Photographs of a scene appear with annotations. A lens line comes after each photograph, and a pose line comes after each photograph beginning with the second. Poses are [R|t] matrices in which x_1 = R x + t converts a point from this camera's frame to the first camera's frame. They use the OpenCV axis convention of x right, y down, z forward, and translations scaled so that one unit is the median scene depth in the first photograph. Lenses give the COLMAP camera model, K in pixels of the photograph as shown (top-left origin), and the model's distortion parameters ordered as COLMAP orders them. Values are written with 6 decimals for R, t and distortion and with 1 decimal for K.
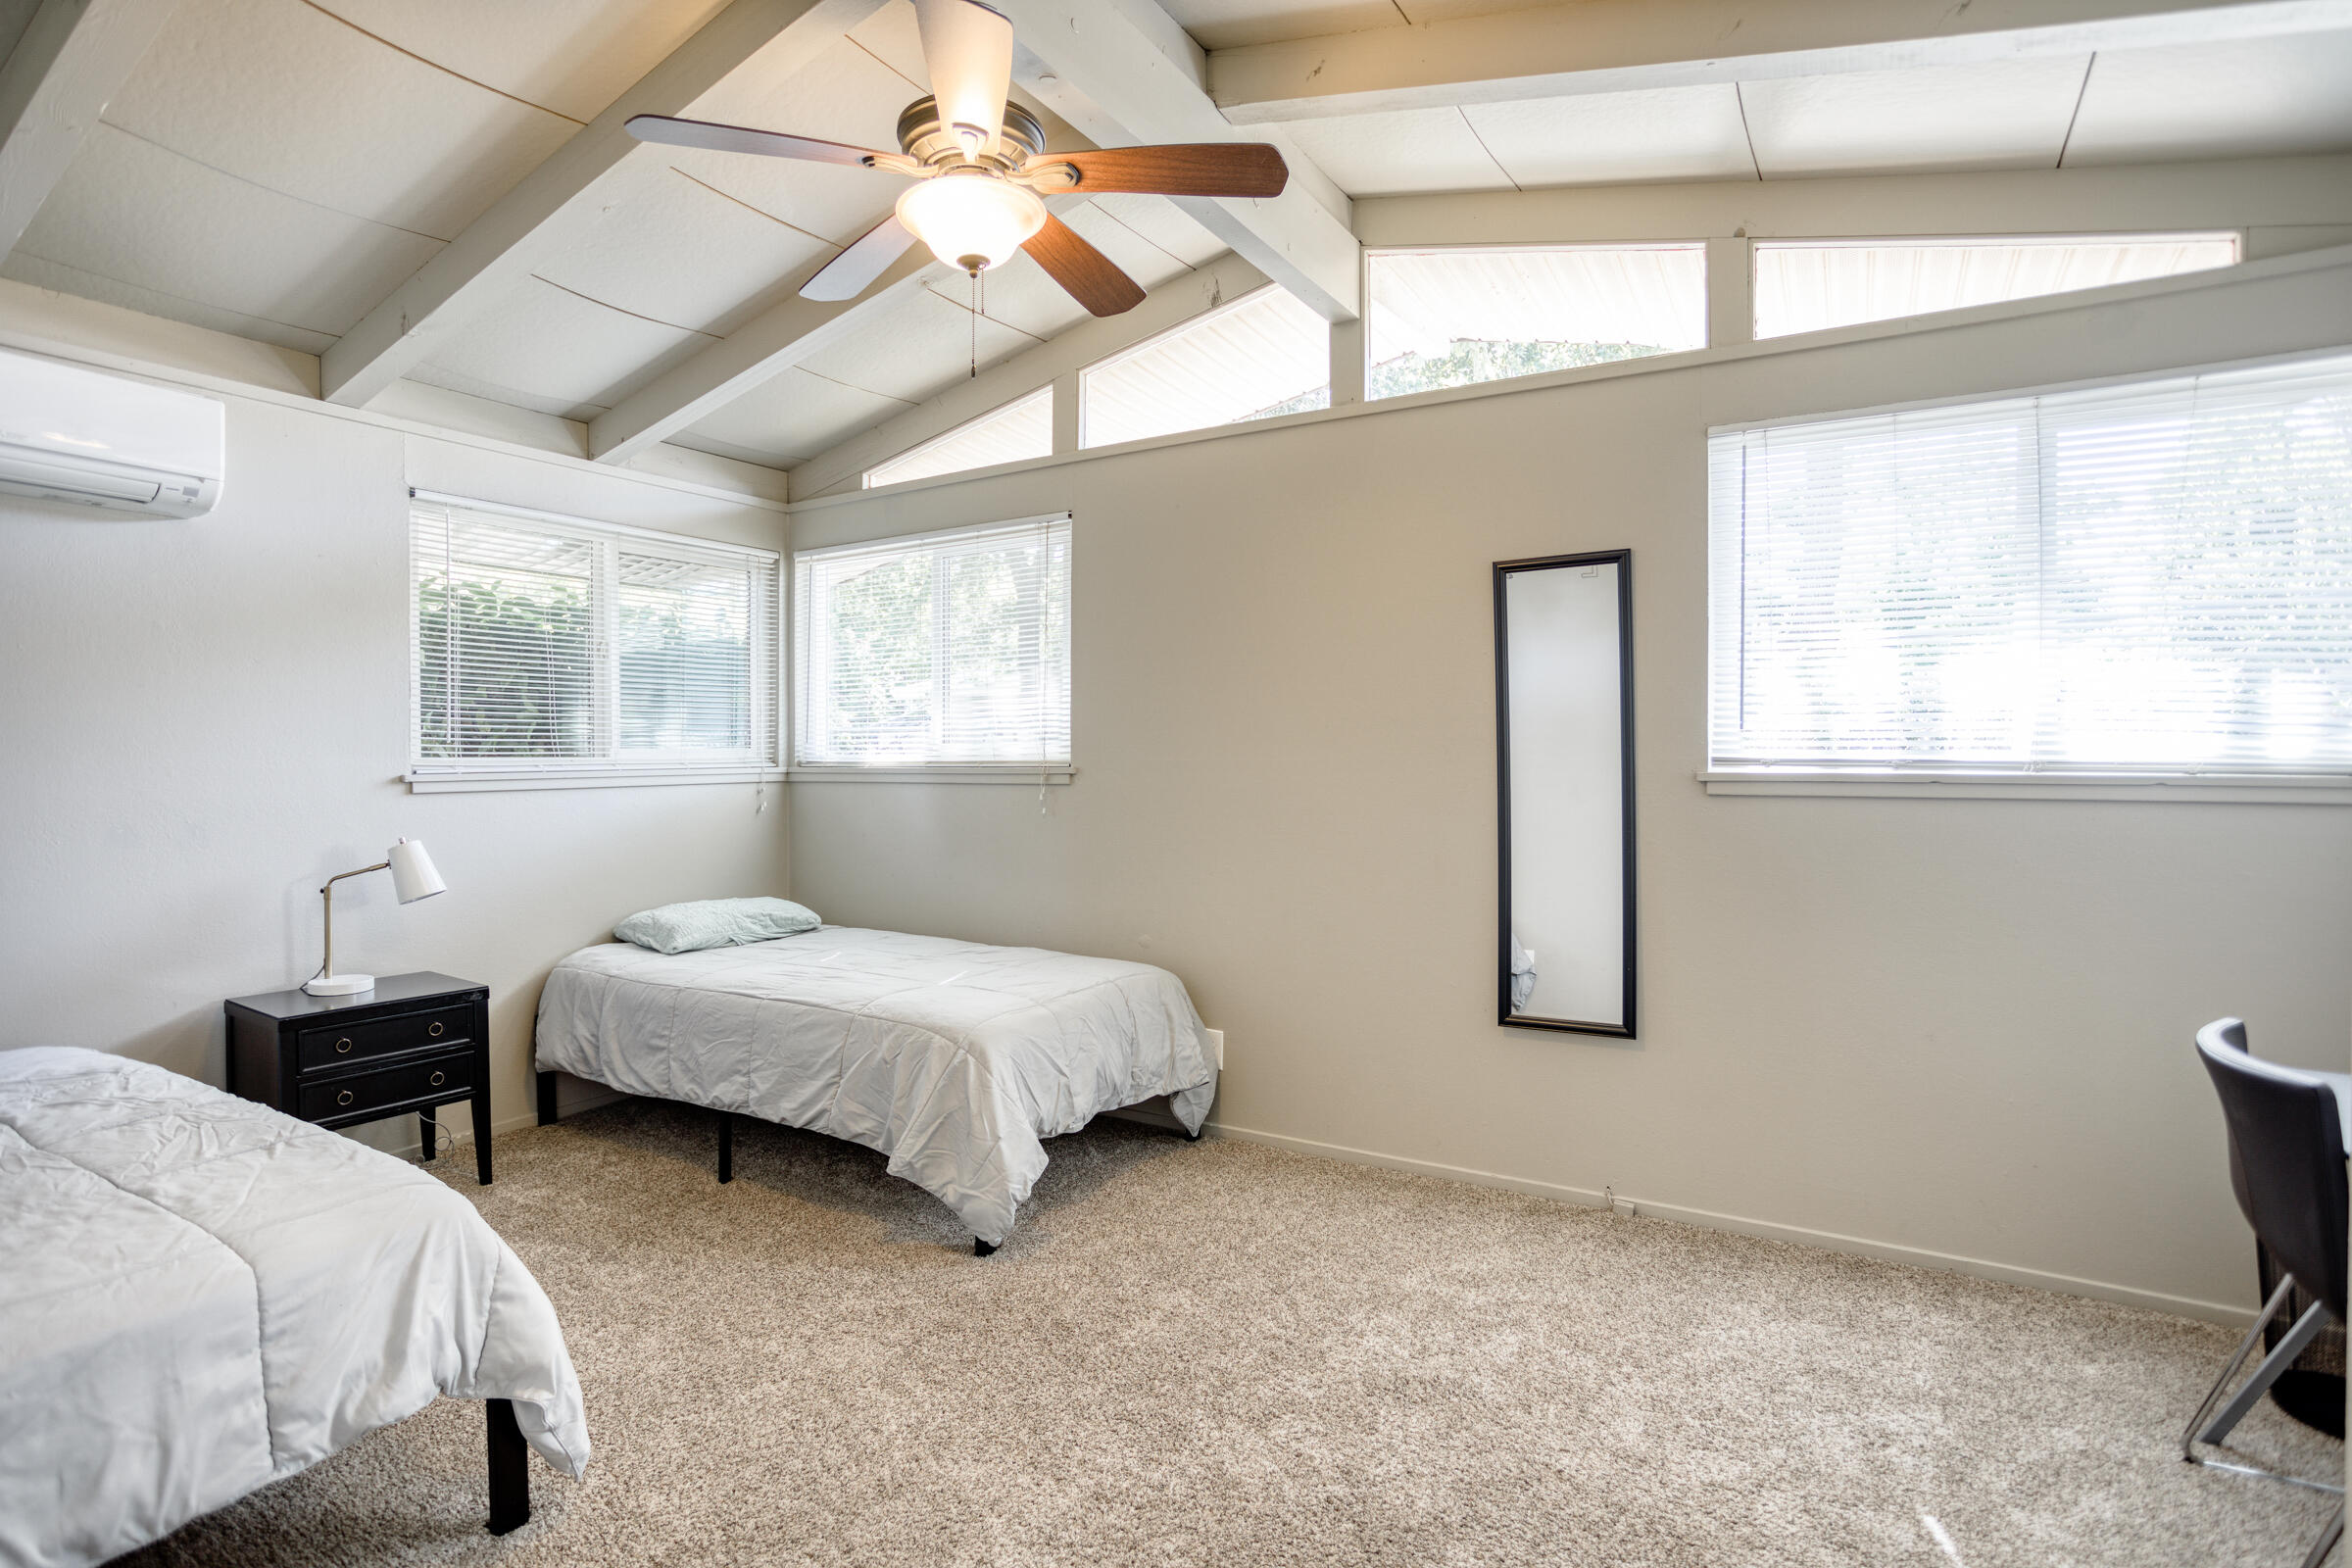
lens RADIAL K [[1227.0, 0, 1176.0], [0, 1227.0, 784.0], [0, 0, 1]] dist [-0.000445, -0.000152]
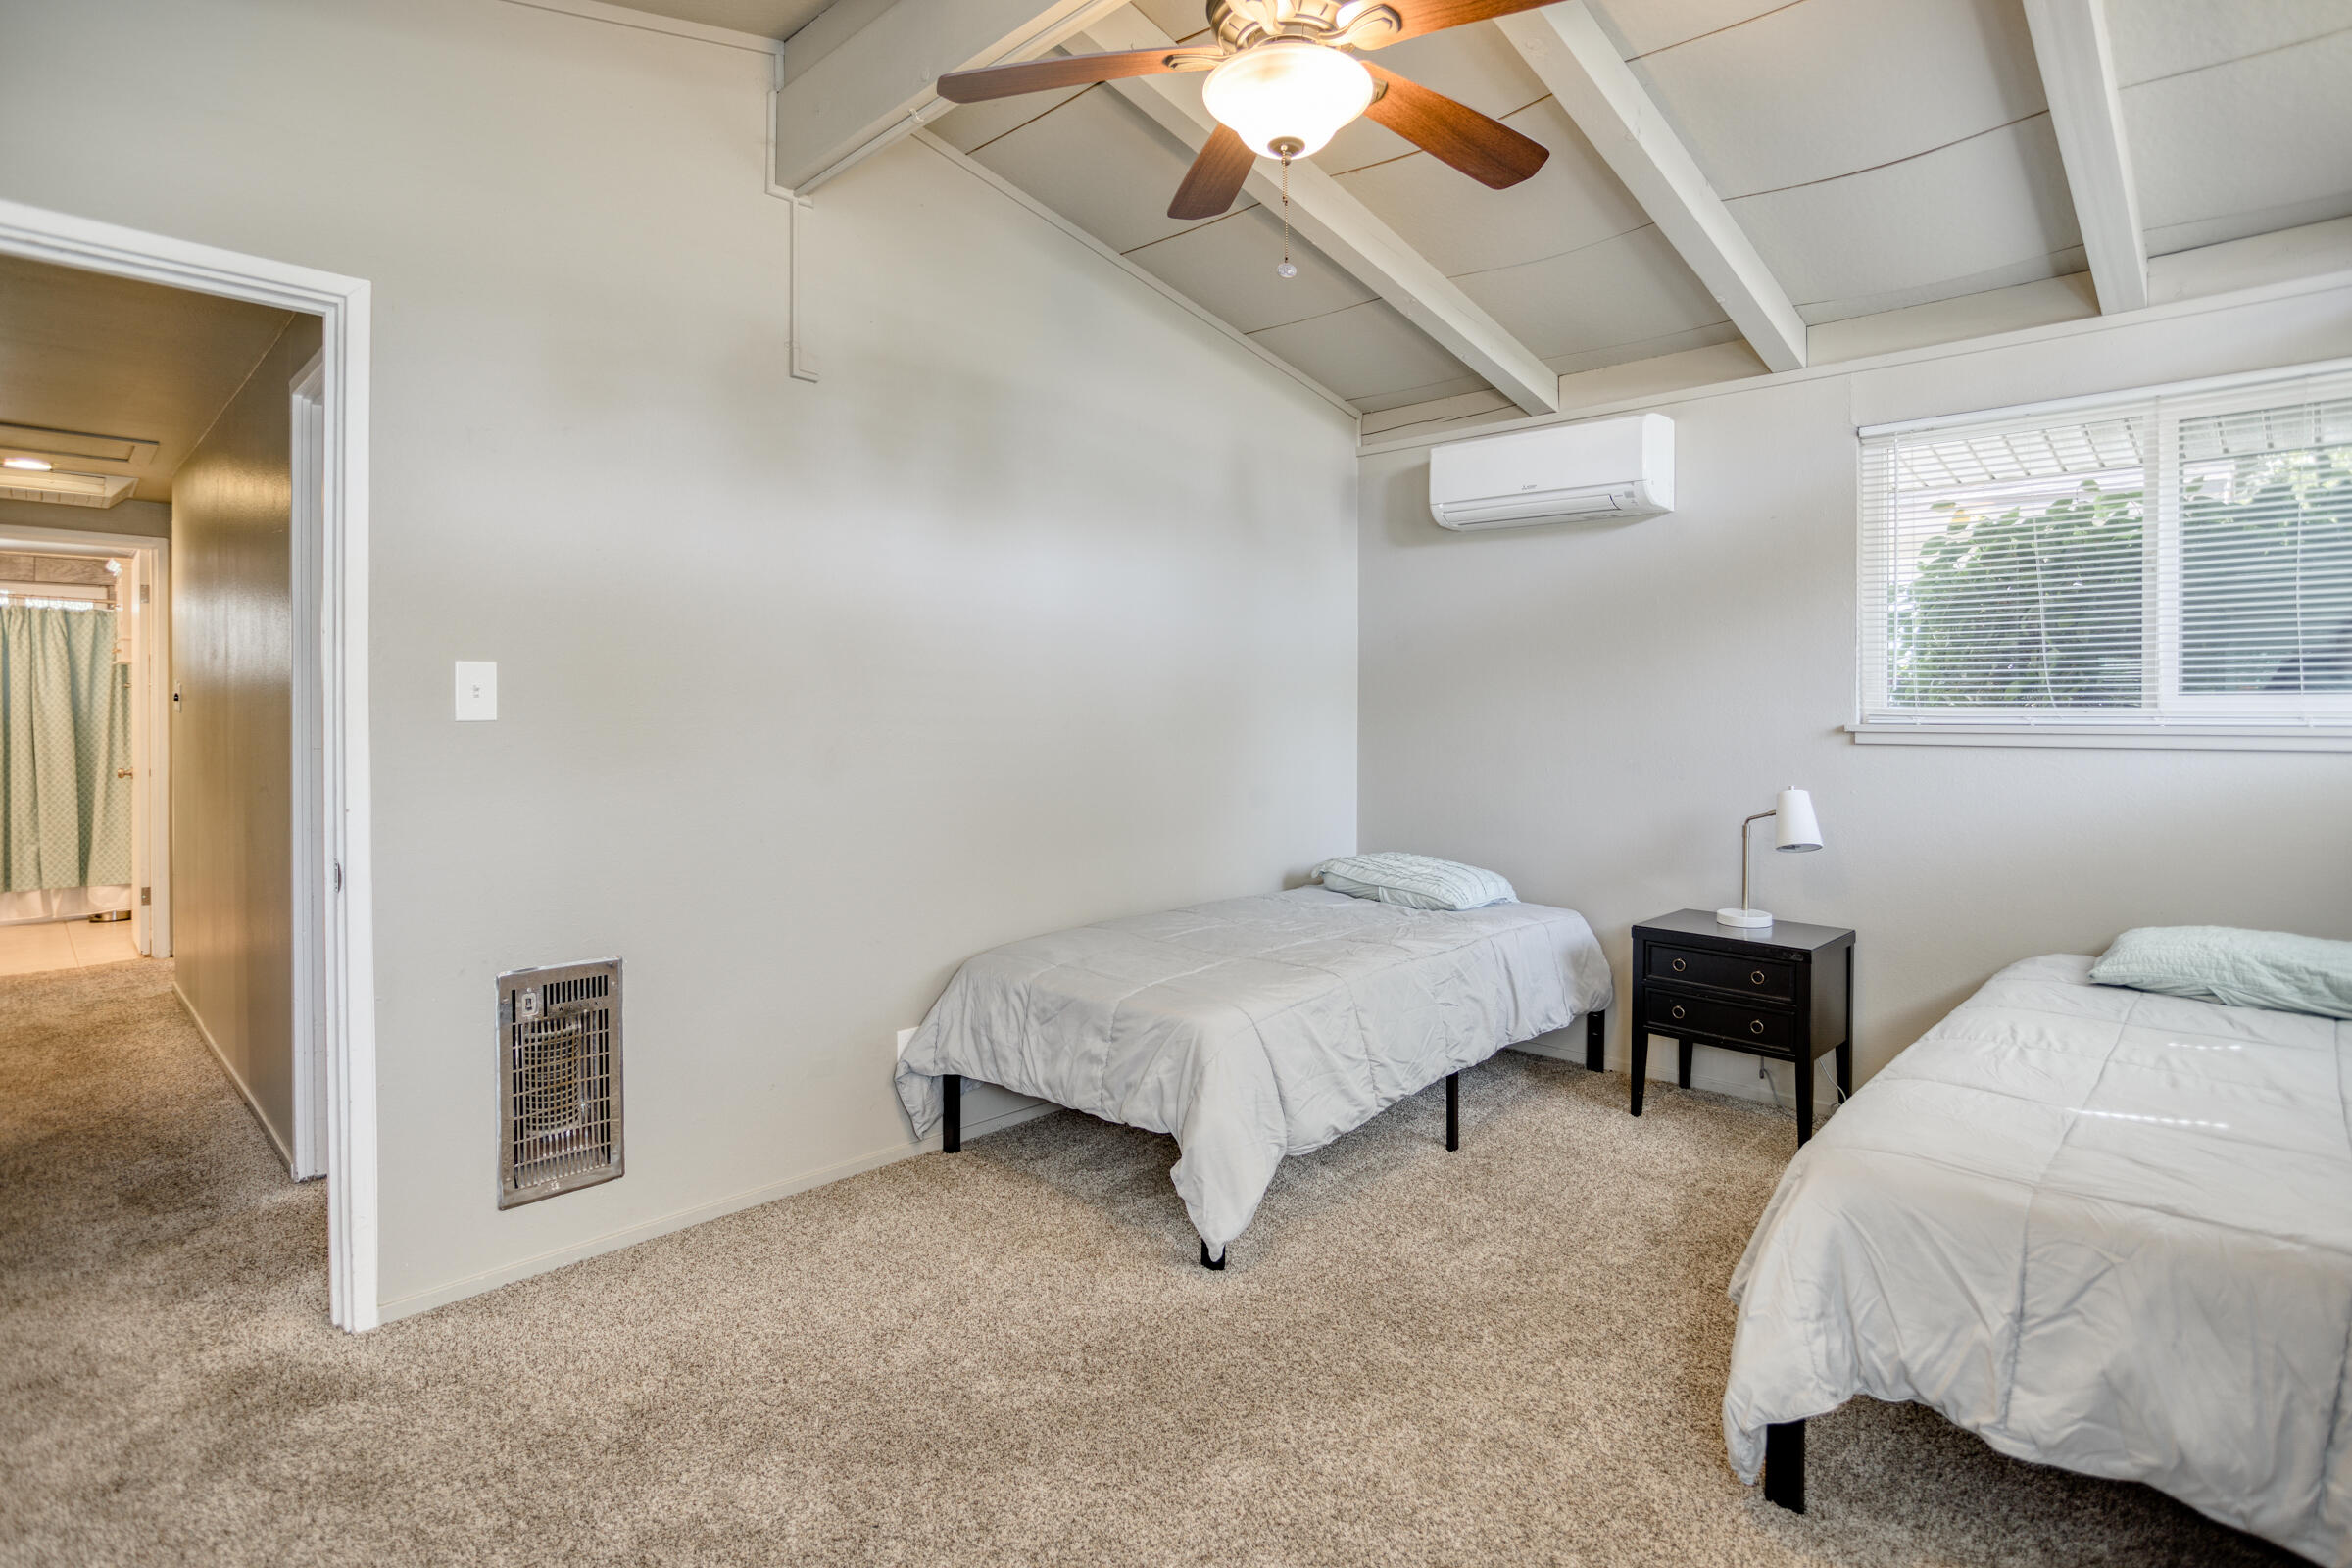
lens RADIAL K [[1183.9, 0, 1177.8], [0, 1183.9, 718.9], [0, 0, 1]] dist [-0.001040, -0.000078]
pose [[-0.223750, 0.009960, -0.974596, 0.408291], [-0.025461, 0.999547, 0.016060, -0.013542], [0.974314, 0.028407, -0.223395, 0.693644]]
